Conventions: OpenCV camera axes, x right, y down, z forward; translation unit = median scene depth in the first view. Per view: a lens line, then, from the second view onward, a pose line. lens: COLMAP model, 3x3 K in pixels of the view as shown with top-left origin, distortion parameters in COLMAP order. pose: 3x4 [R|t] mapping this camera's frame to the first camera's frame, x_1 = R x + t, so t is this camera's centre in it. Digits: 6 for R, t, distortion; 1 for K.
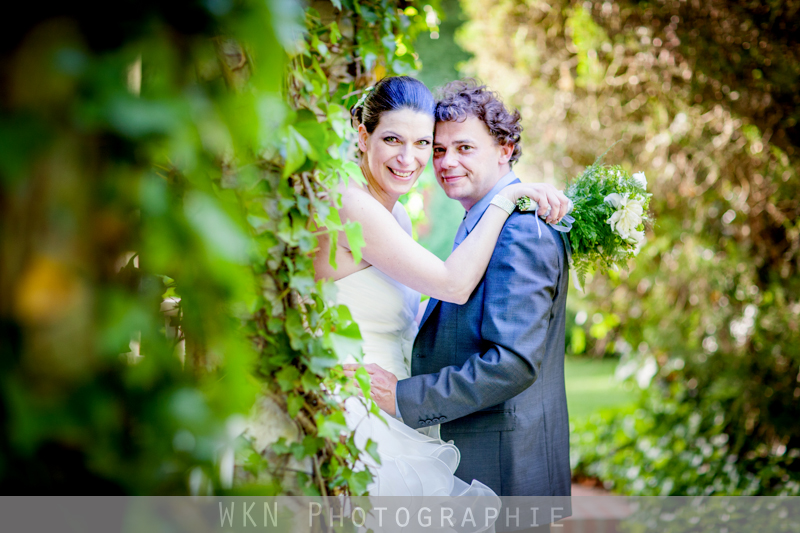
lens RADIAL K [[1923.5, 0, 400.0], [0, 1923.5, 266.5], [0, 0, 1]] dist [-0.121287, 0.097593]
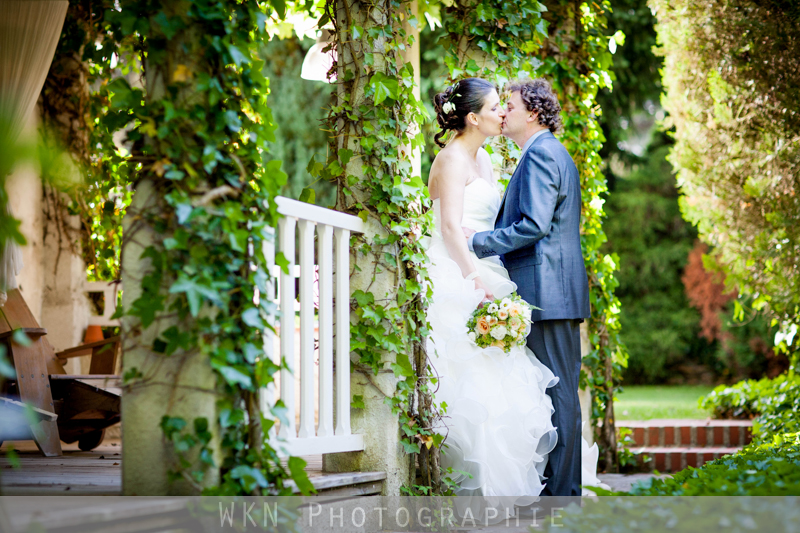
lens RADIAL K [[1923.5, 0, 400.0], [0, 1923.5, 266.5], [0, 0, 1]] dist [-0.121287, 0.097593]
pose [[0.966506, -0.019088, -0.255932, 0.406403], [-0.004817, 0.995706, -0.092451, 0.262592], [0.256597, 0.090587, 0.962264, -0.796407]]
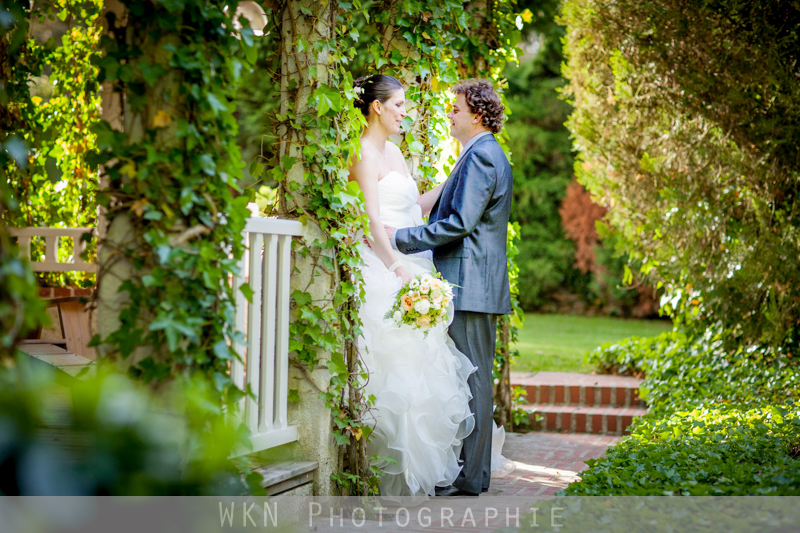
lens RADIAL K [[1923.5, 0, 400.0], [0, 1923.5, 266.5], [0, 0, 1]] dist [-0.121287, 0.097593]
pose [[0.983552, 0.027133, -0.178575, 0.351162], [-0.032352, 0.999128, -0.026378, 0.147022], [0.177704, 0.031722, 0.983573, -0.926990]]
